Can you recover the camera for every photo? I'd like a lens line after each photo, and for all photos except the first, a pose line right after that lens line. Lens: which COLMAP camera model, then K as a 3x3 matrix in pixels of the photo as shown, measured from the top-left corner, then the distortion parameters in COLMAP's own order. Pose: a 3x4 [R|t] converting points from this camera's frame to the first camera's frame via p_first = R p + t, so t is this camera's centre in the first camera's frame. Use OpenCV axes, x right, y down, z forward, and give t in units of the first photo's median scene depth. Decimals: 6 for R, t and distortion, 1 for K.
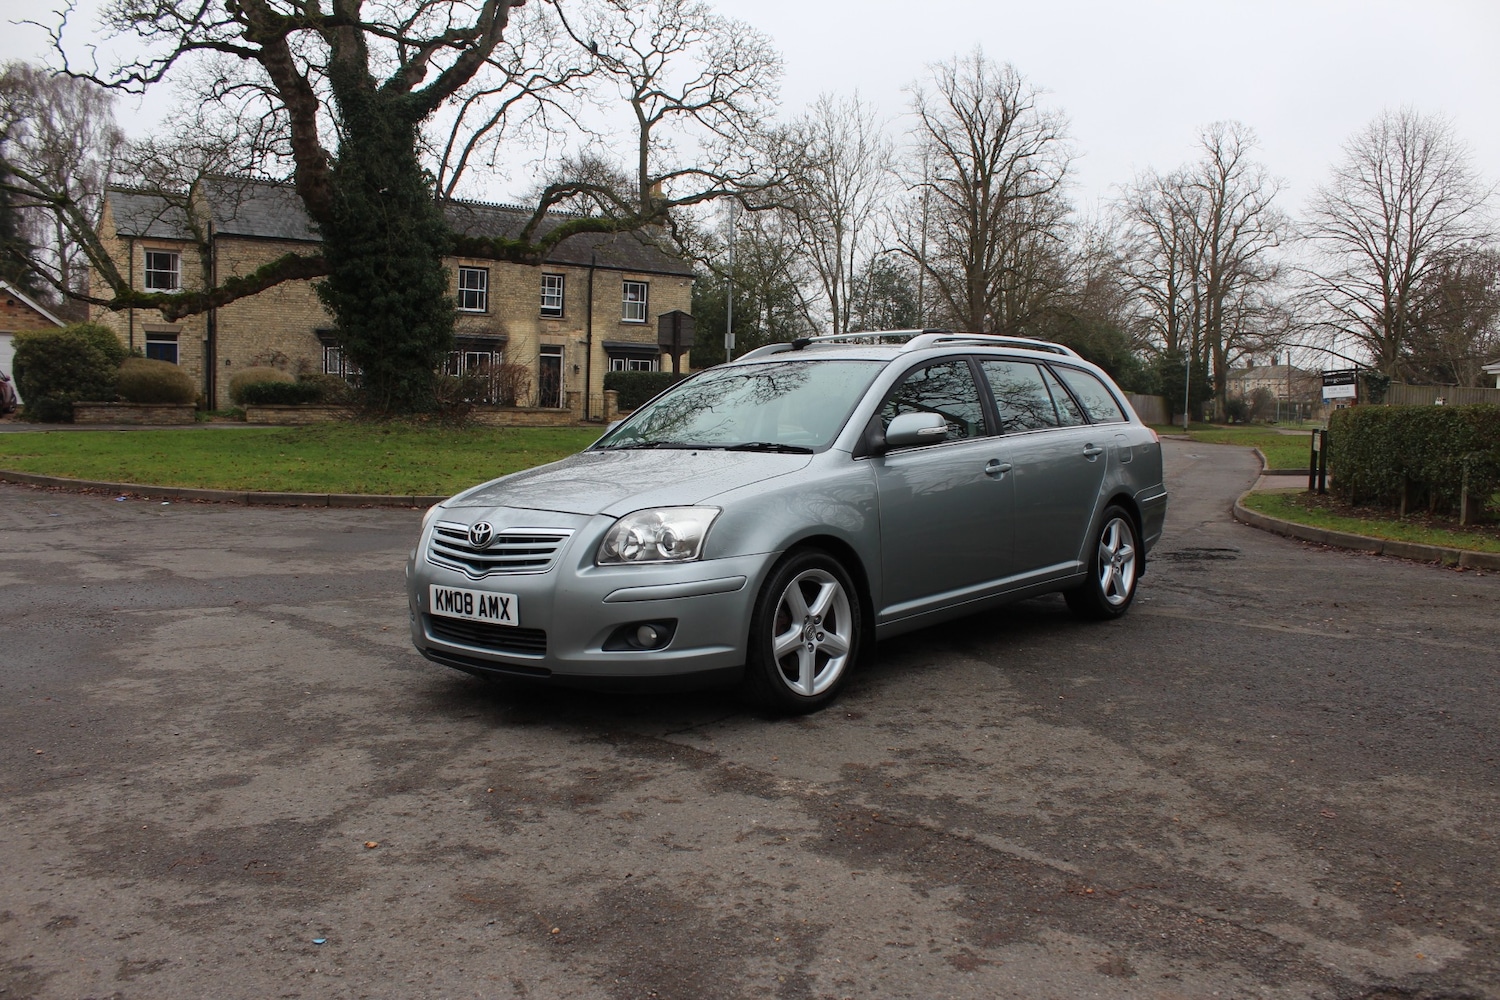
lens RADIAL K [[1253.3, 0, 769.7], [0, 1253.3, 530.9], [0, 0, 1]] dist [-0.167493, 0.151253]
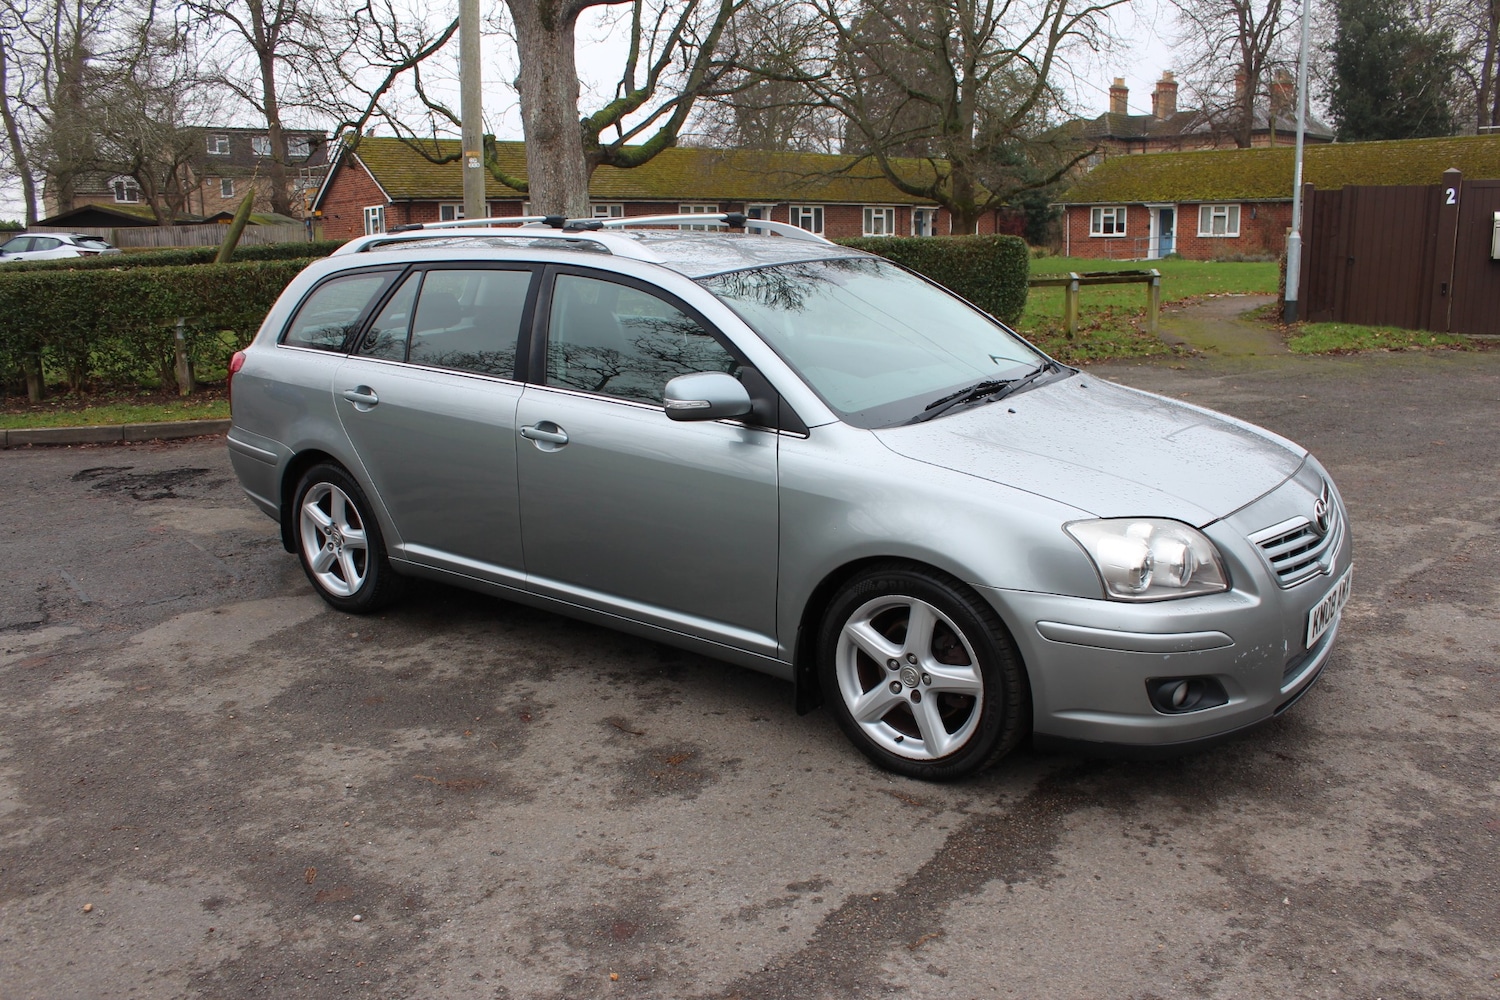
lens RADIAL K [[1253.3, 0, 760.4], [0, 1253.3, 511.4], [0, 0, 1]] dist [-0.167493, 0.151253]
pose [[-0.045201, -0.236902, 0.970482, -0.203561], [0.115746, 0.963690, 0.240635, -0.047932], [-0.992250, 0.123207, -0.016139, 0.288540]]
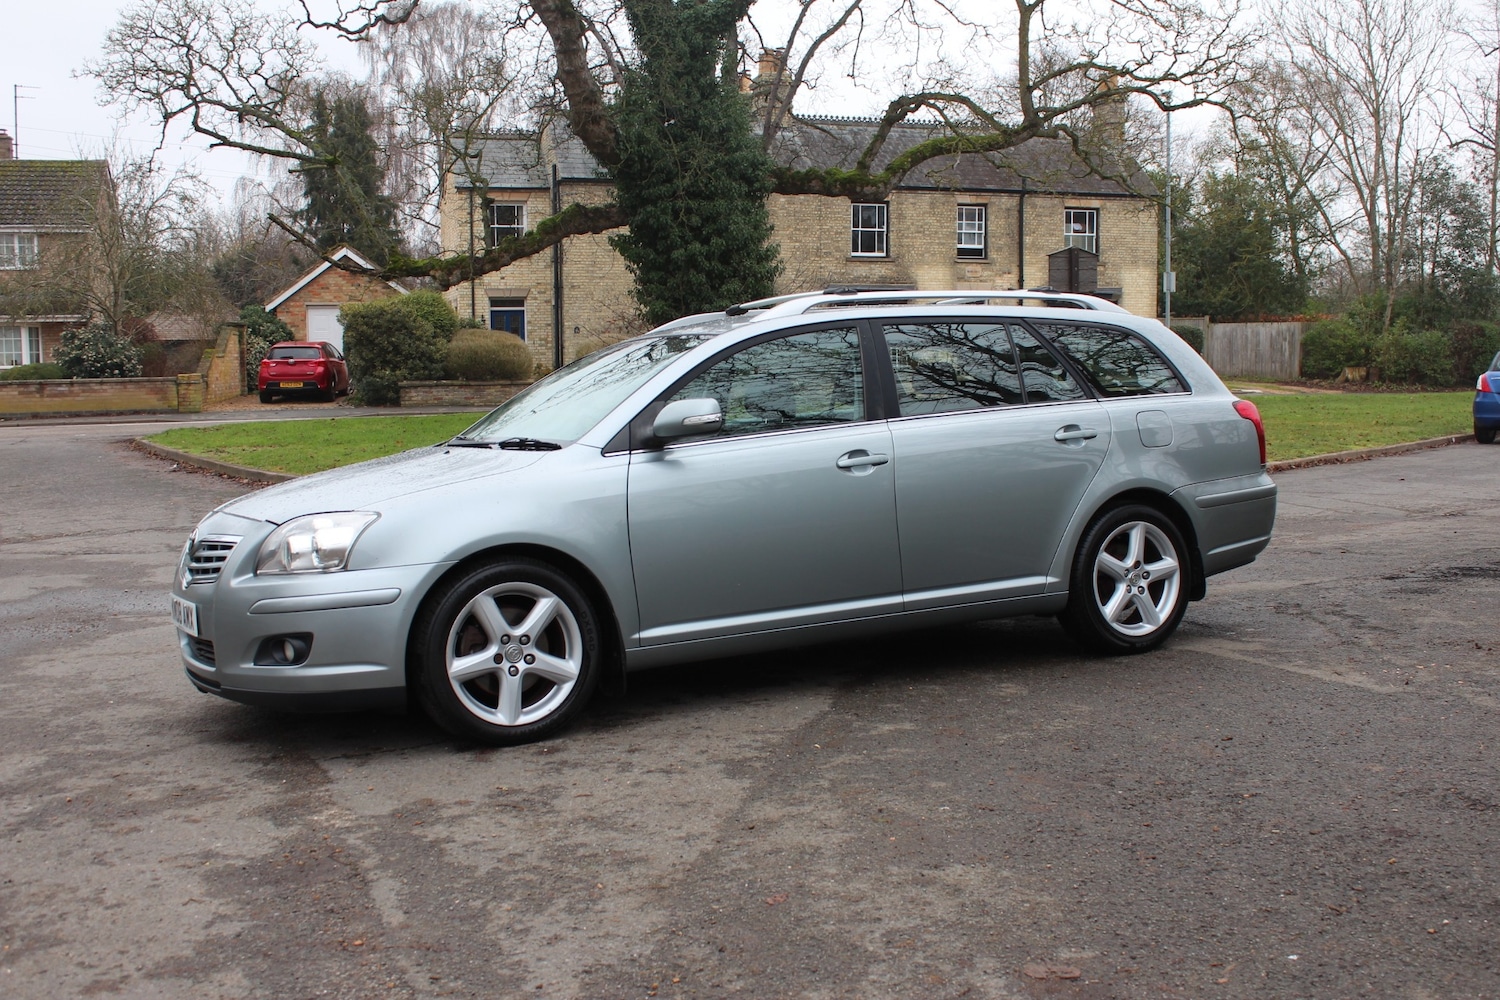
lens RADIAL K [[1609.1, 0, 763.5], [0, 1609.1, 512.5], [0, 0, 1]] dist [-0.076046, 0.000000]
pose [[0.935919, -0.000901, -0.352213, 0.123464], [-0.002791, 0.999946, -0.009974, -0.001542], [0.352203, 0.010318, 0.935867, 0.000996]]
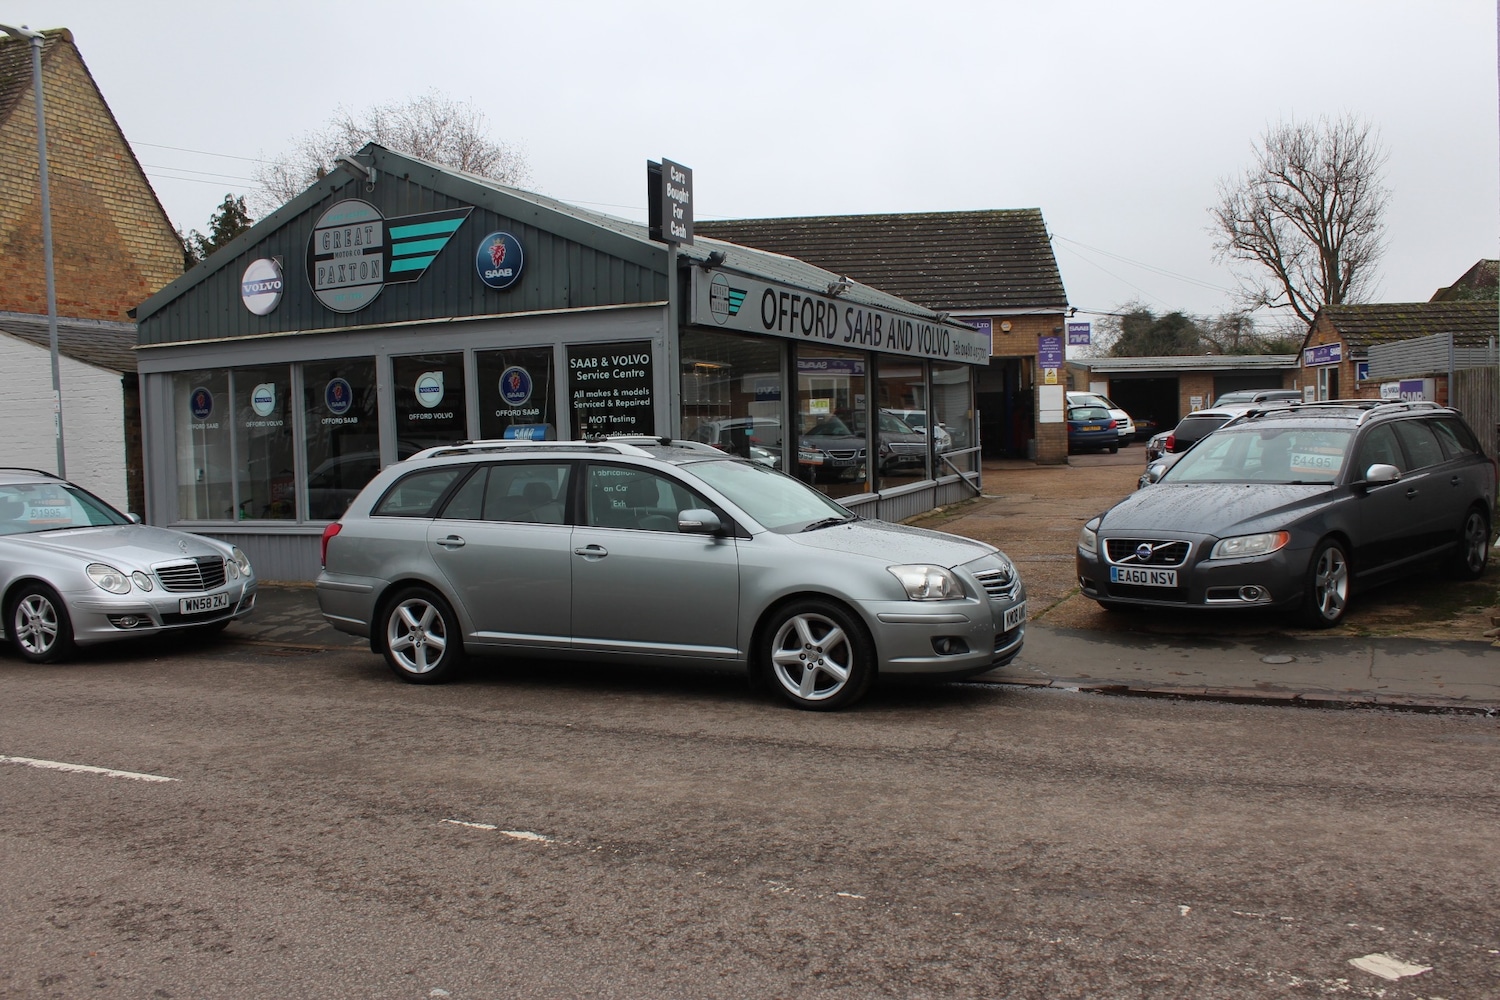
lens RADIAL K [[1314.4, 0, 752.1], [0, 1314.4, 496.2], [0, 0, 1]] dist [-0.147817, 0.127829]
pose [[-0.259464, -0.016060, 0.965619, -0.370610], [0.114123, 0.992346, 0.047169, -0.043951], [-0.958986, 0.122438, -0.255646, 0.364652]]
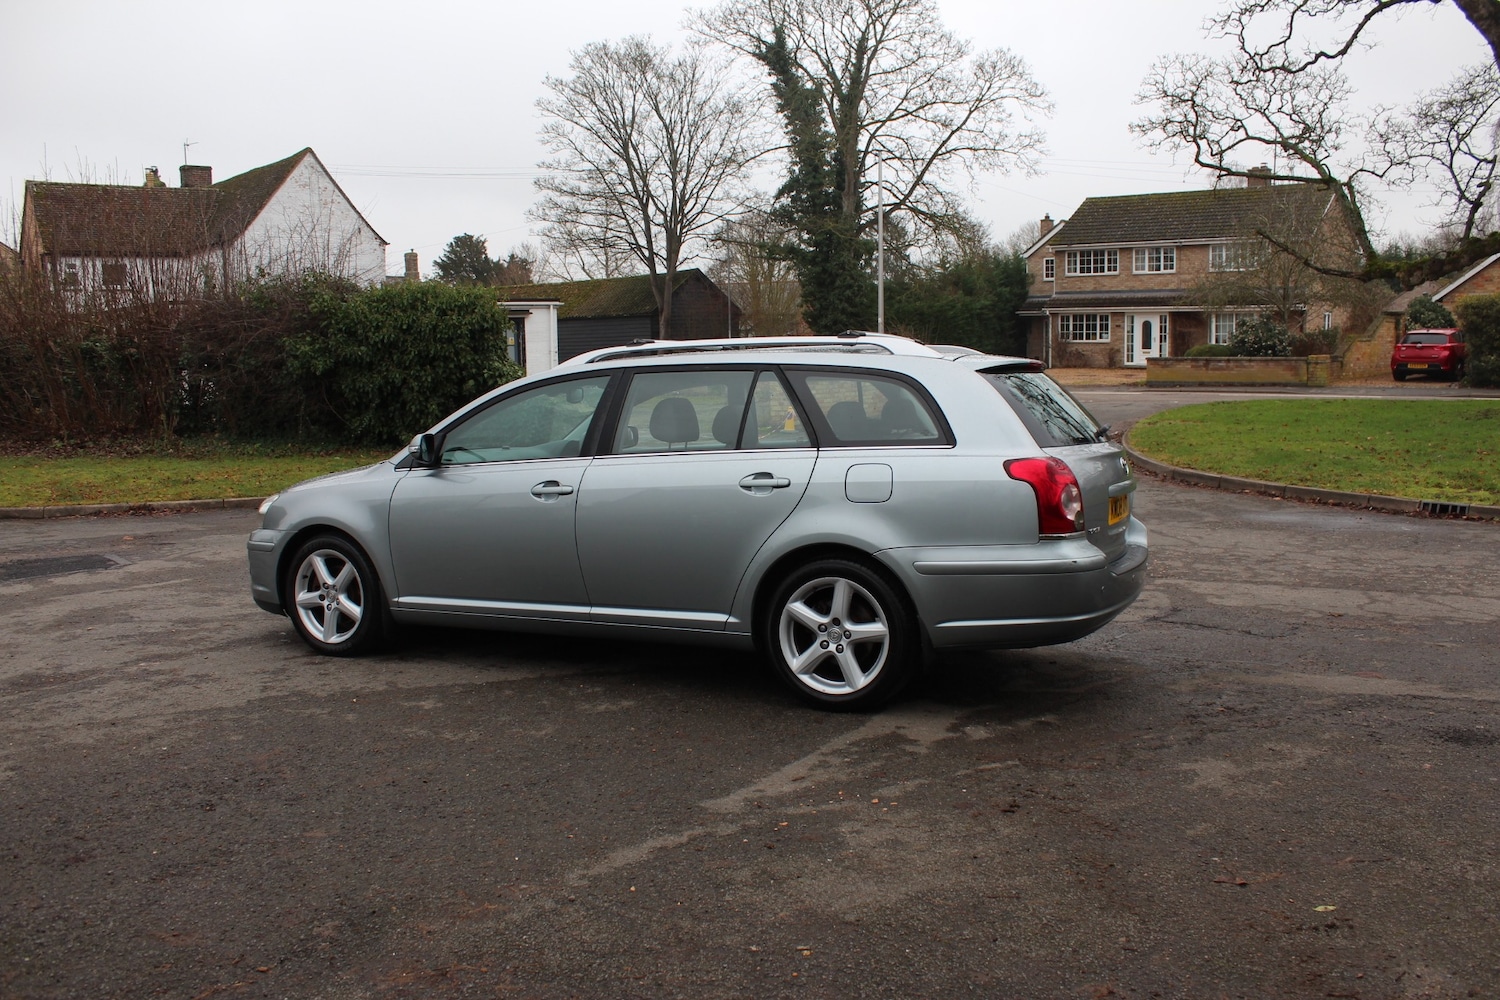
lens RADIAL K [[1253.3, 0, 764.6], [0, 1253.3, 515.8], [0, 0, 1]] dist [-0.167493, 0.151253]
pose [[0.267314, 0.105390, -0.957829, 0.290359], [-0.080468, 0.992971, 0.086799, -0.031953], [0.960244, 0.053872, 0.273915, 0.224632]]
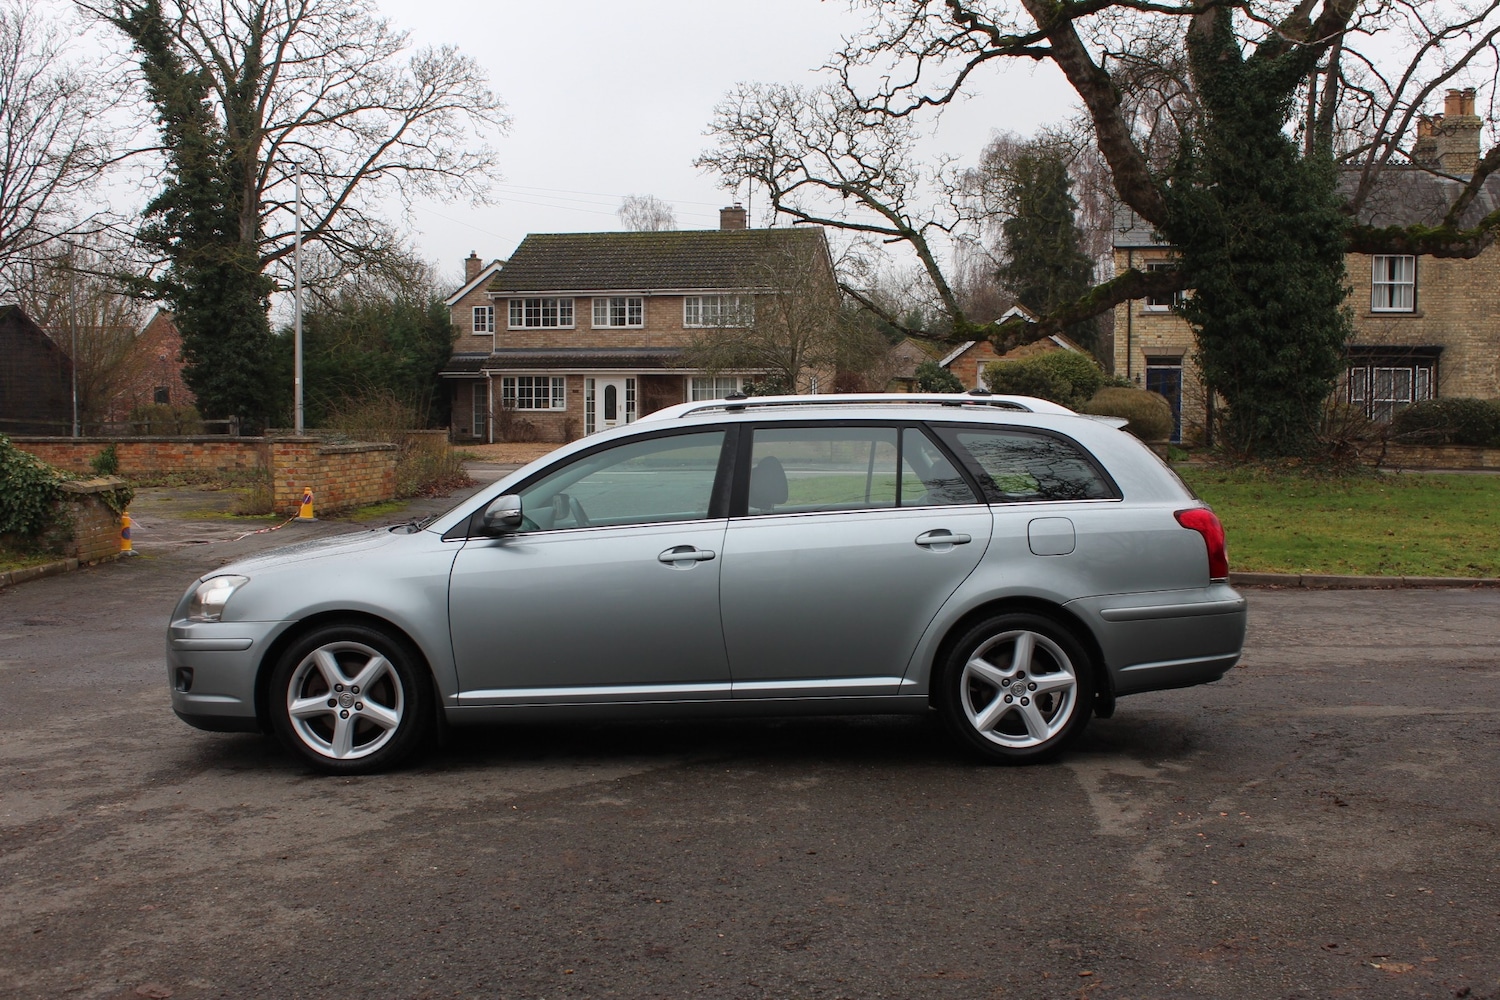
lens RADIAL K [[1609.1, 0, 772.5], [0, 1609.1, 514.0], [0, 0, 1]] dist [-0.076046, 0.000000]
pose [[0.667361, 0.026036, -0.744279, 0.266655], [-0.064327, 0.997669, -0.022780, -0.014431], [0.741951, 0.063080, 0.667480, 0.072994]]
